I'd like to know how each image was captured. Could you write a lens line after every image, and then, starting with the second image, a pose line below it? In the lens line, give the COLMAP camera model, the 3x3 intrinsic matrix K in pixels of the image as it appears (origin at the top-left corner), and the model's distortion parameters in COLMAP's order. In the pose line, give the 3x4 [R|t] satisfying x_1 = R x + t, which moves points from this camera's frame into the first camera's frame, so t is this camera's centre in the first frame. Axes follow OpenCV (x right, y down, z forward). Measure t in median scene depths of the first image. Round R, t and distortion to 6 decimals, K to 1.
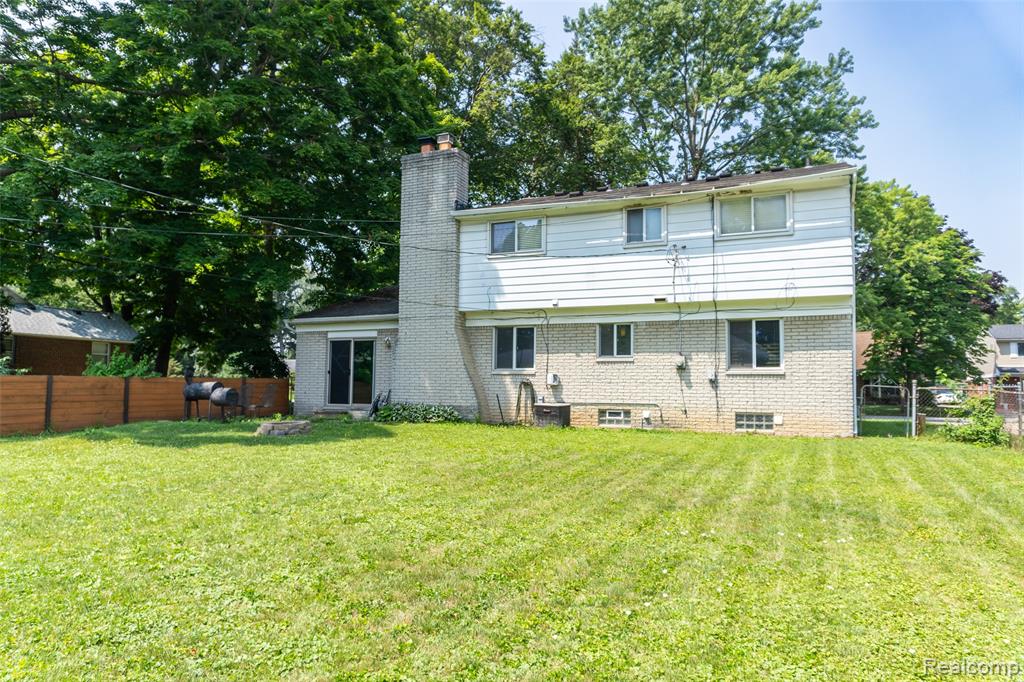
lens RADIAL K [[696.4, 0, 499.8], [0, 696.4, 284.6], [0, 0, 1]] dist [-0.017054, 0.000234]
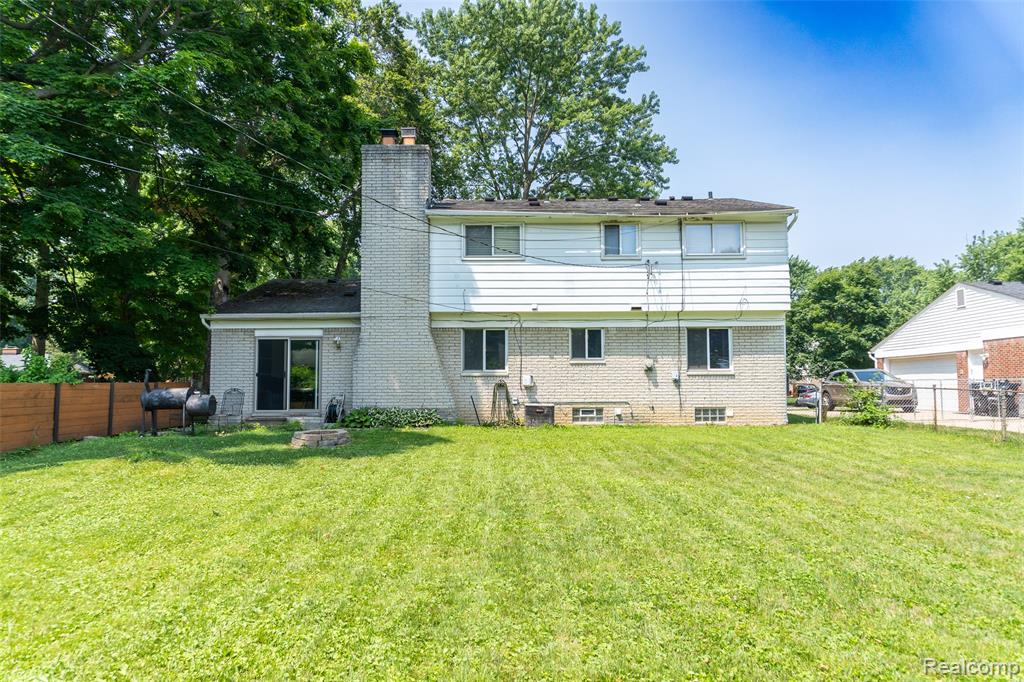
lens RADIAL K [[707.2, 0, 506.6], [0, 707.2, 277.5], [0, 0, 1]] dist [-0.019520, 0.001791]
pose [[0.906591, 0.050207, 0.419012, -0.418066], [-0.047935, 0.998723, -0.015955, 0.000423], [-0.419278, -0.005621, 0.907840, 0.055107]]
